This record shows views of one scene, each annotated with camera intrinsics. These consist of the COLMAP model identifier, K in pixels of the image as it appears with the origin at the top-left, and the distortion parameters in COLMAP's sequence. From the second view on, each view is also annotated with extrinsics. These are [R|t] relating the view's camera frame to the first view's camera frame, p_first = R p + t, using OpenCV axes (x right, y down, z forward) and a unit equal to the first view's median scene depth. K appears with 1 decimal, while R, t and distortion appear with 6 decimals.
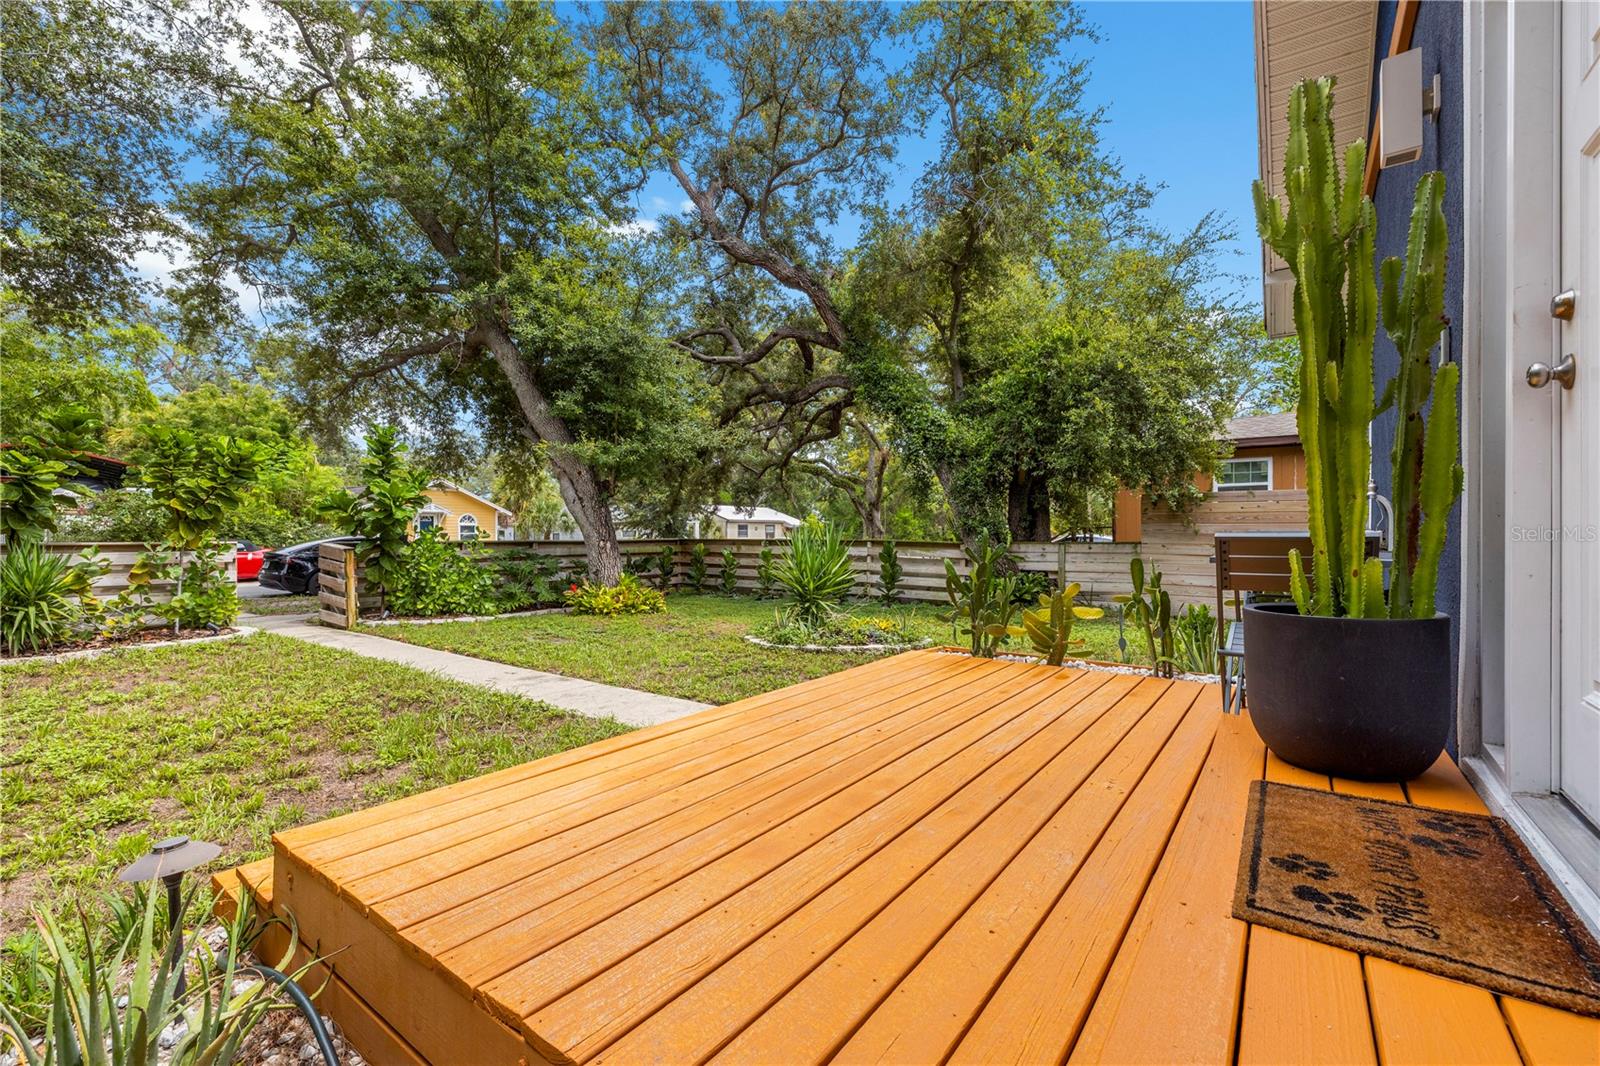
lens RADIAL K [[674.5, 0, 800.0], [0, 674.5, 533.0], [0, 0, 1]] dist [0.001533, 0.000014]
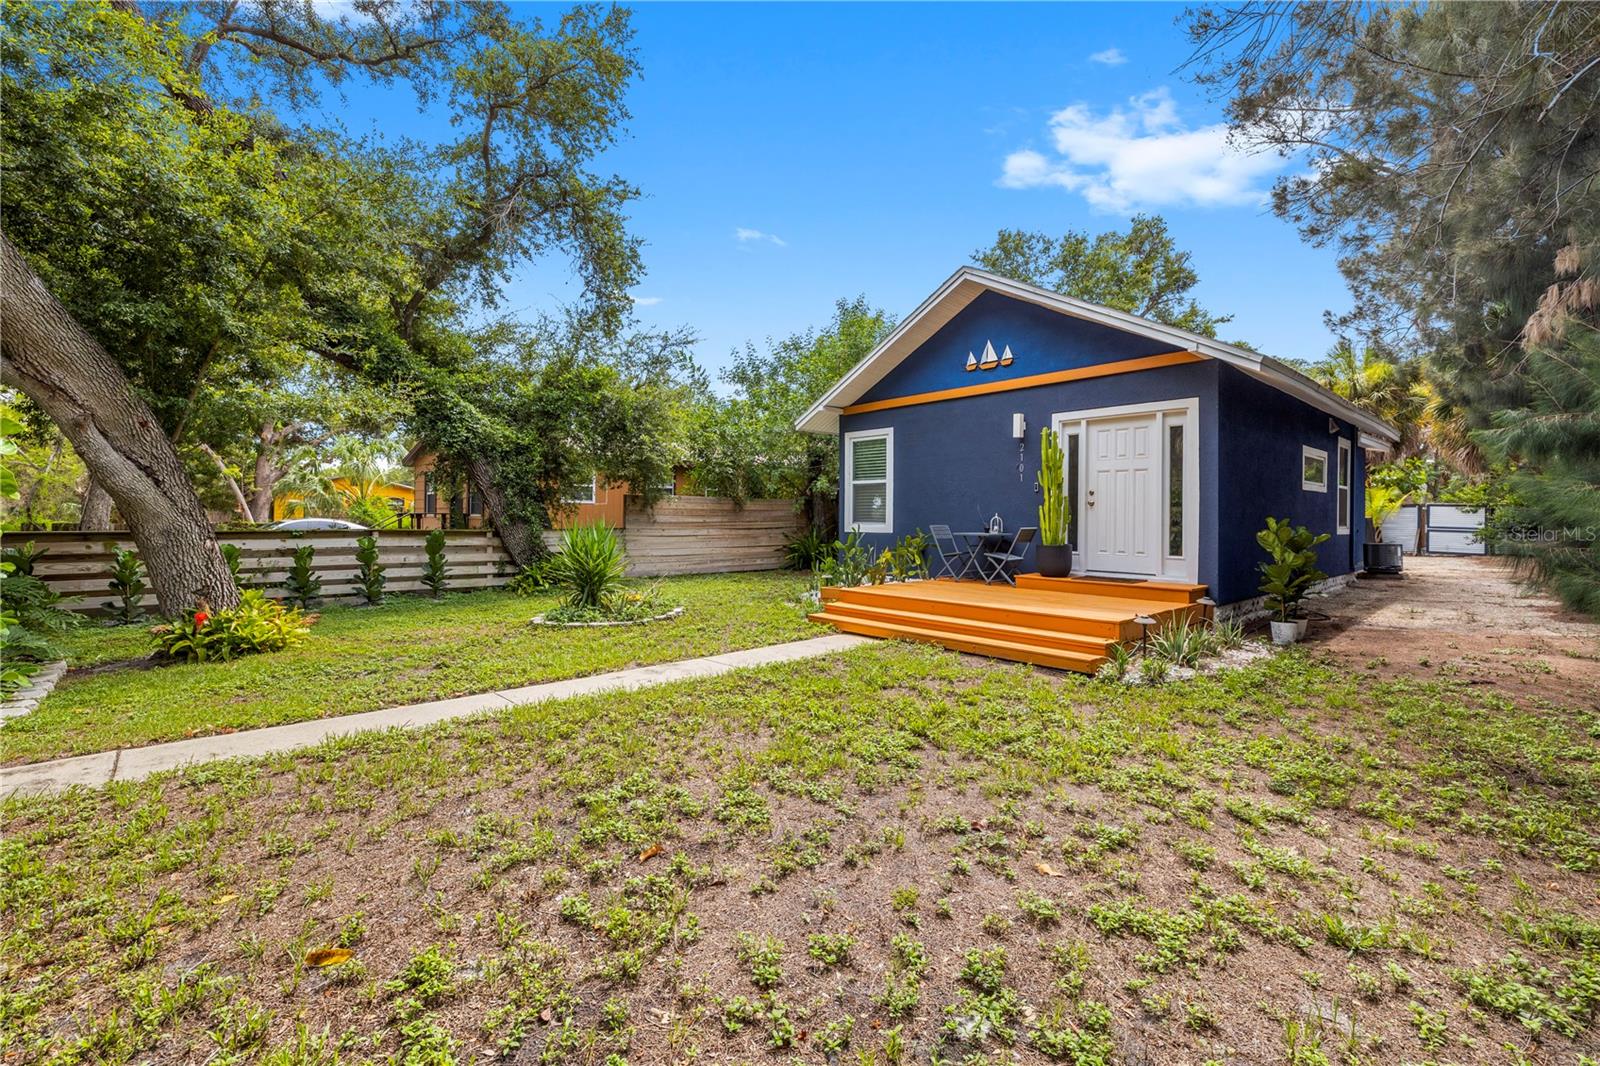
lens RADIAL K [[681.9, 0, 797.1], [0, 681.9, 504.7], [0, 0, 1]] dist [0.001319, 0.000328]
pose [[0.207646, 0.019084, 0.978018, -0.828784], [-0.007587, 0.999811, -0.017898, -0.012862], [-0.978175, -0.003704, 0.207752, 0.345155]]
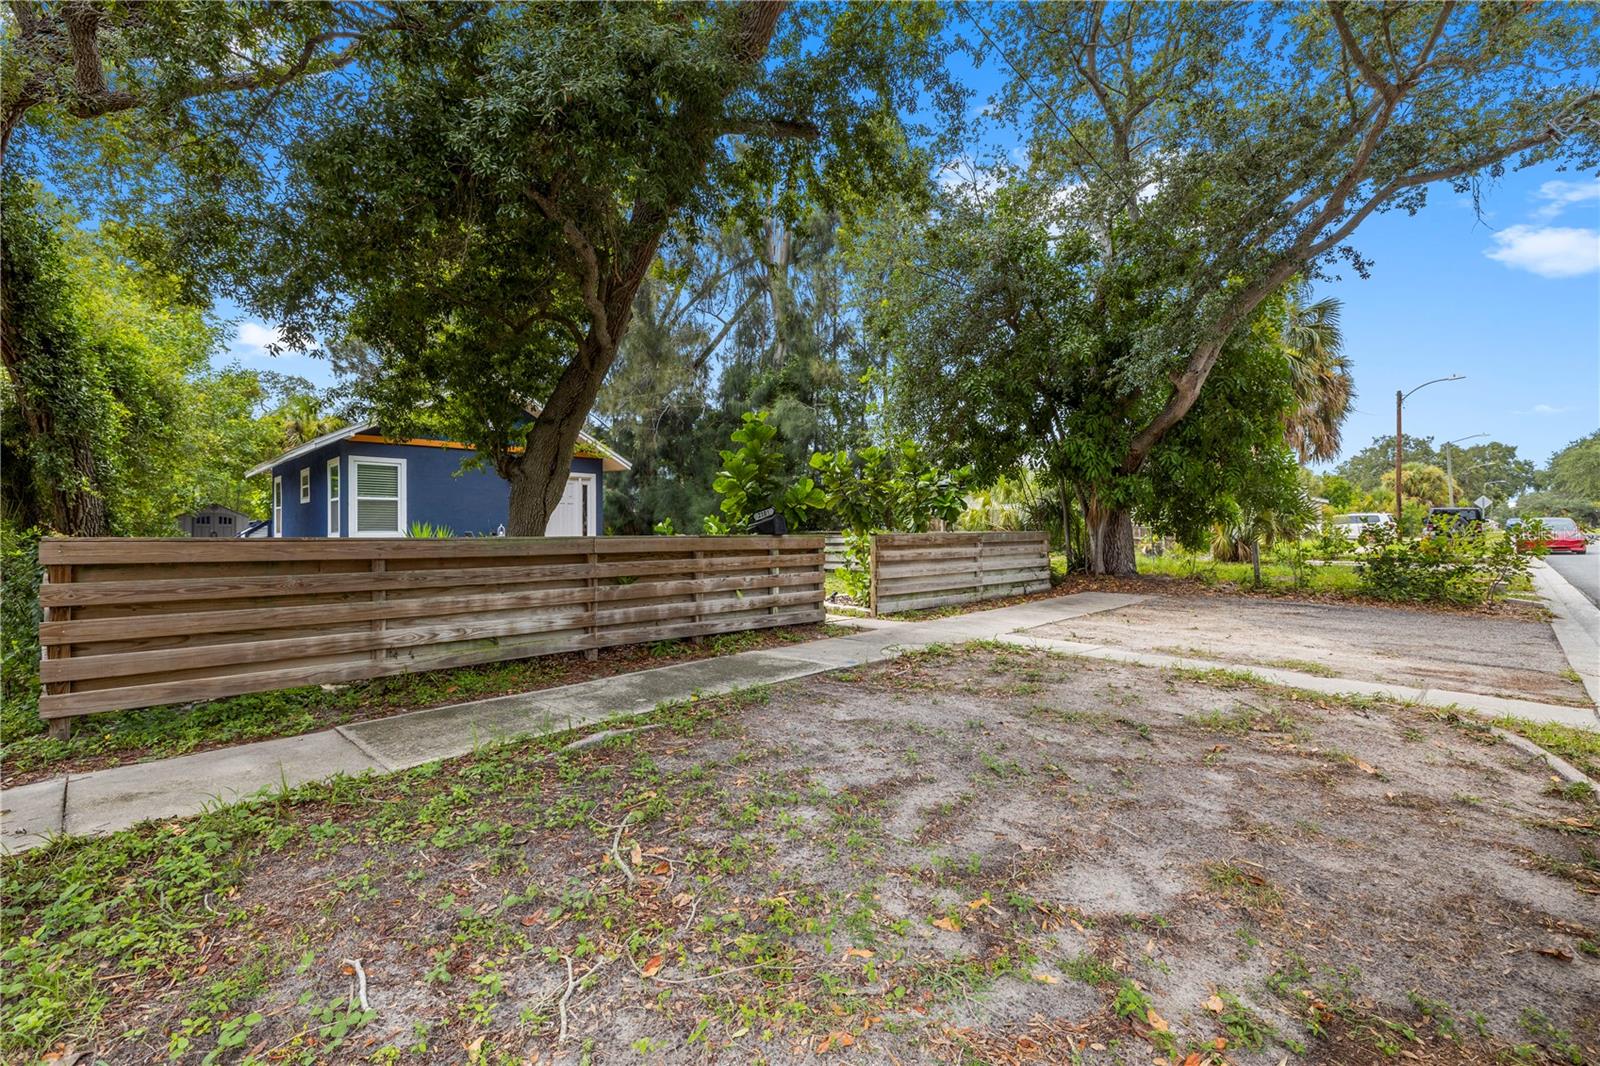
lens RADIAL K [[703.8, 0, 800.0], [0, 703.8, 533.0], [0, 0, 1]] dist [-0.001774, -0.000145]
pose [[-0.986577, 0.007816, 0.163111, -0.805472], [0.007167, 0.999964, -0.004563, 0.015953], [-0.163141, -0.003333, -0.986597, 1.884537]]
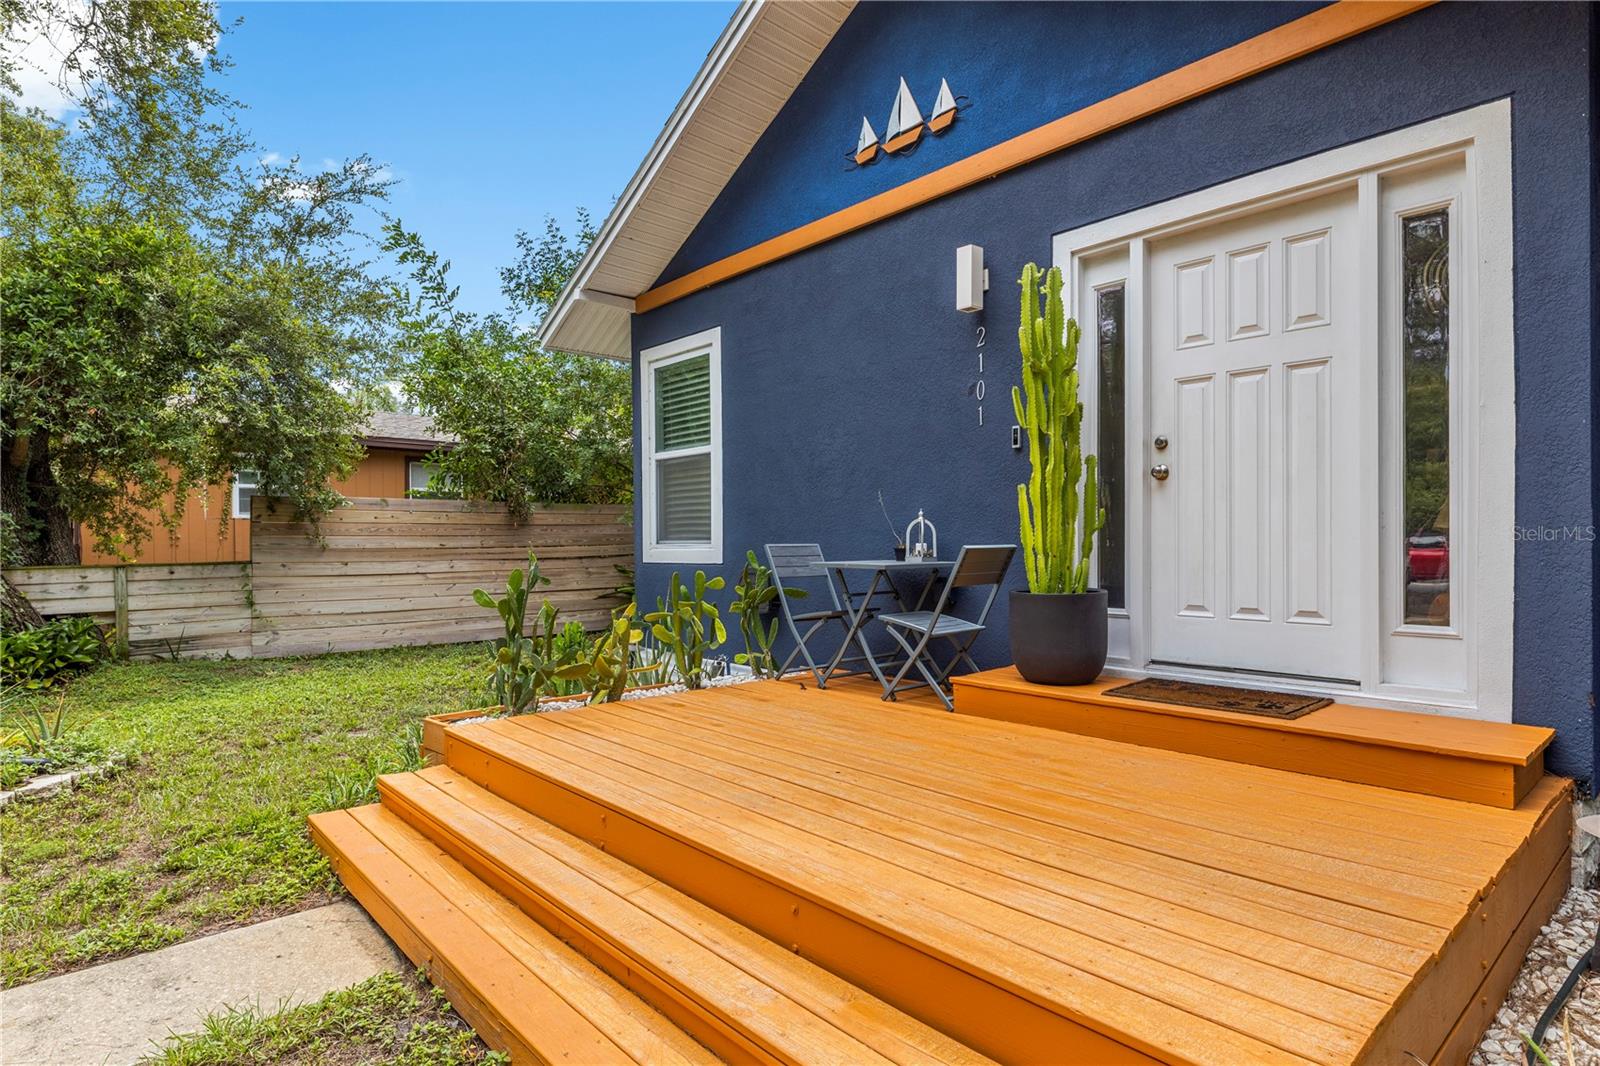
lens RADIAL K [[866.0, 0, 801.1], [0, 866.0, 540.5], [0, 0, 1]] dist [0.001275, -0.000925]
pose [[0.208447, -0.000341, 0.978034, -0.283826], [0.008506, 0.999963, -0.001464, -0.002568], [-0.977997, 0.008625, 0.208442, 0.229292]]
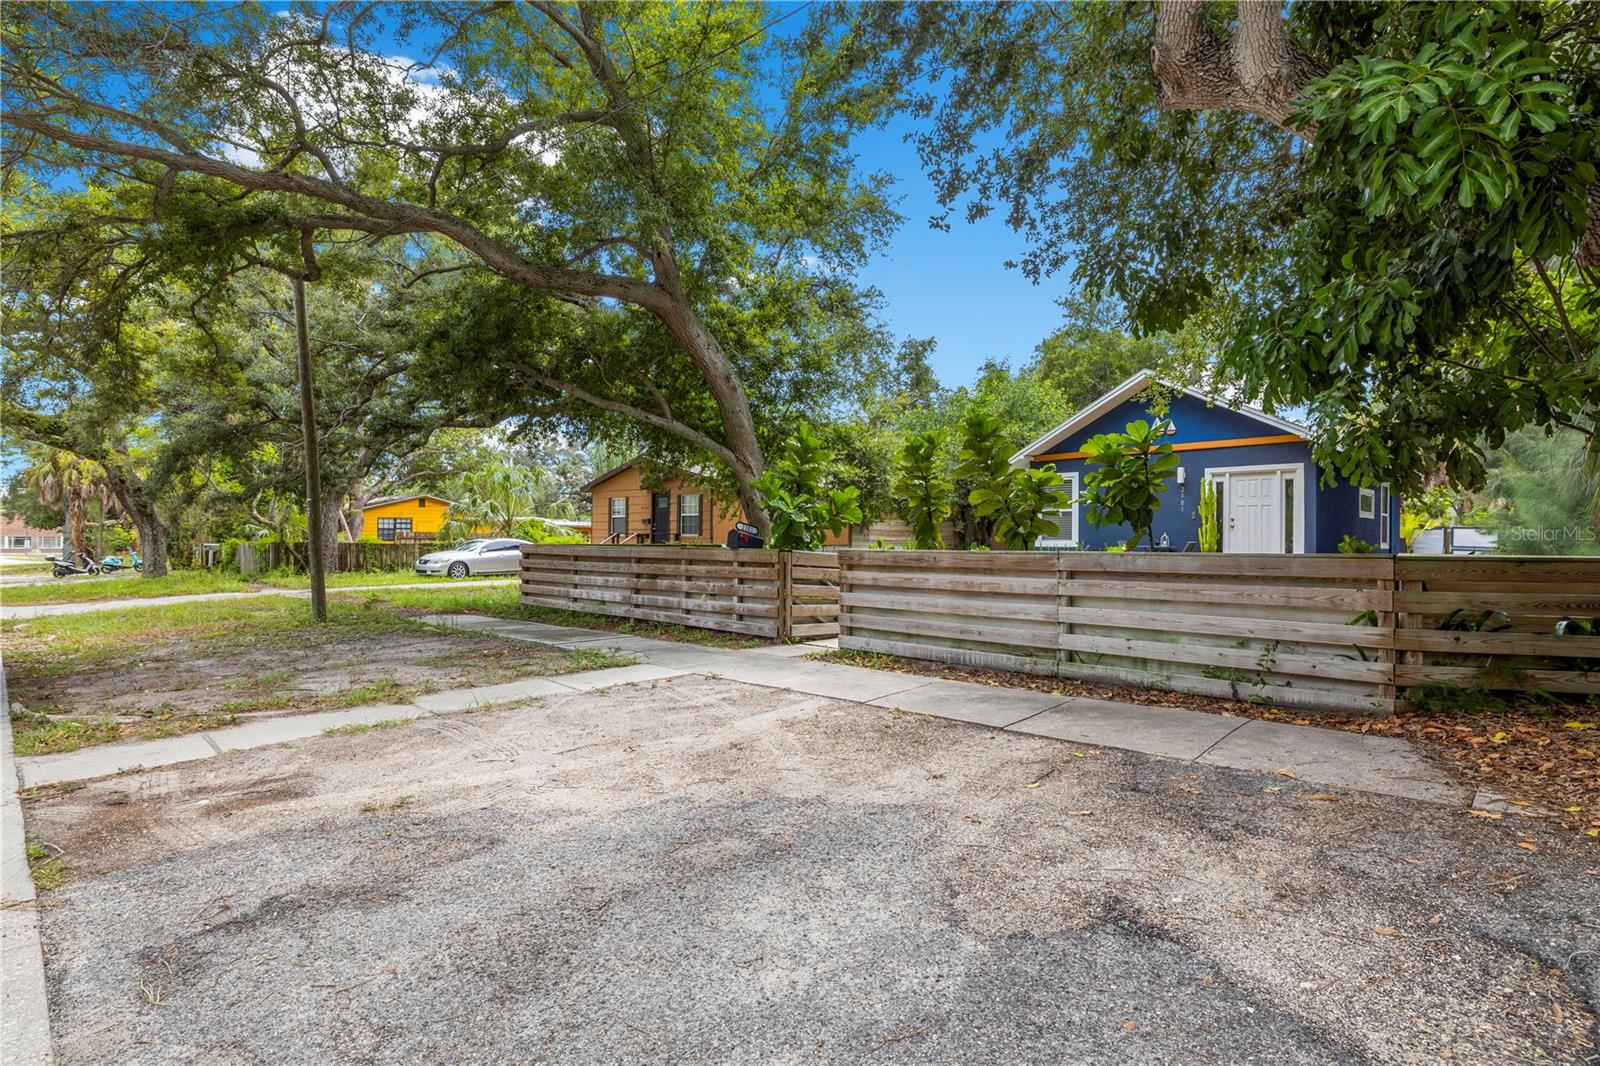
lens RADIAL K [[809.6, 0, 800.0], [0, 809.6, 533.0], [0, 0, 1]] dist [-0.000508, -0.000061]
pose [[0.155069, 0.010202, 0.987851, -1.685848], [-0.008227, 0.999925, -0.009035, 0.003053], [-0.987869, -0.006726, 0.155141, 0.788873]]
